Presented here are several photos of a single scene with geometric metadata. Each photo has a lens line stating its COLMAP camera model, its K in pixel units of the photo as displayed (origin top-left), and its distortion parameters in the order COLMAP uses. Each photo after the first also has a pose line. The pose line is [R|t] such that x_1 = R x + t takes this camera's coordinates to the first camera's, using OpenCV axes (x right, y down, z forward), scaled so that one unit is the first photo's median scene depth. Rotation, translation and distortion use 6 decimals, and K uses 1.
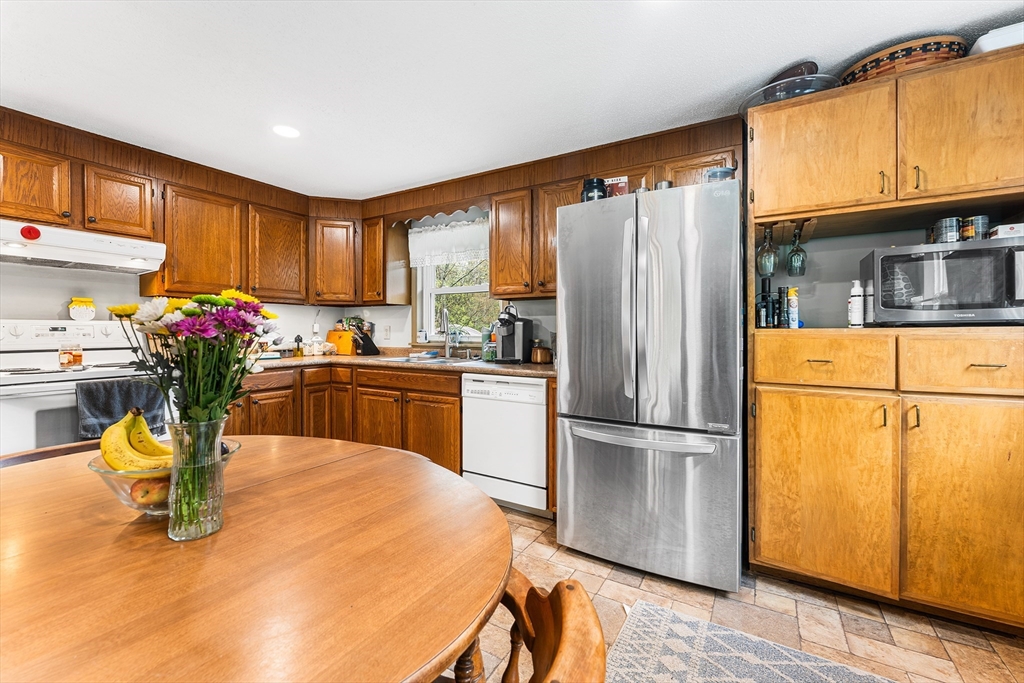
lens RADIAL K [[425.1, 0, 507.3], [0, 425.1, 331.0], [0, 0, 1]] dist [-0.003349, -0.000353]
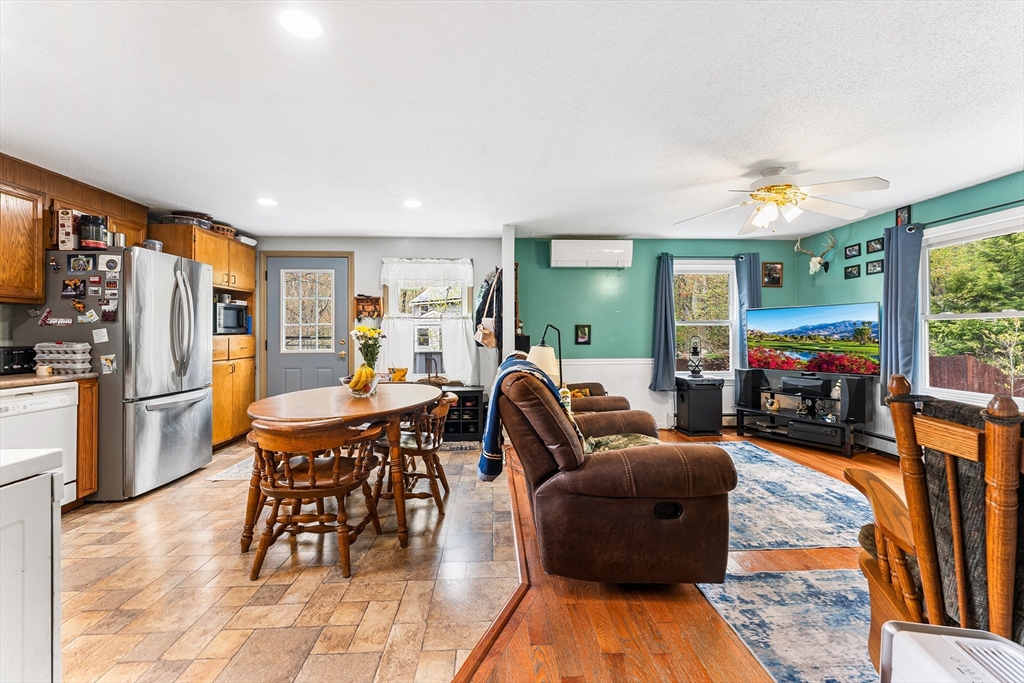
lens RADIAL K [[422.8, 0, 512.9], [0, 422.8, 332.2], [0, 0, 1]] dist [-0.000513, -0.000013]
pose [[-0.555675, 0.003266, 0.831393, -1.312334], [0.002975, 0.999994, -0.001940, -0.010246], [-0.831394, 0.001396, -0.555682, 0.591217]]
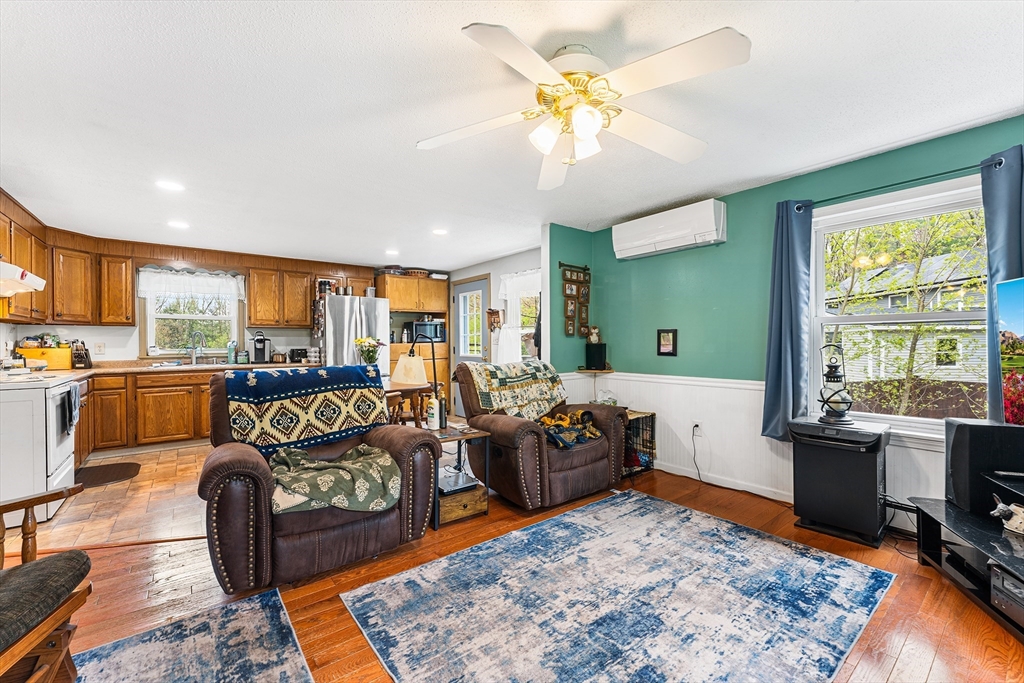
lens RADIAL K [[418.3, 0, 510.7], [0, 418.3, 343.6], [0, 0, 1]] dist [-0.001011, -0.000073]
pose [[0.358327, -0.008428, 0.933558, -1.391019], [0.008229, 0.999949, 0.005869, -0.011190], [-0.933560, 0.005579, 0.358378, -0.677637]]
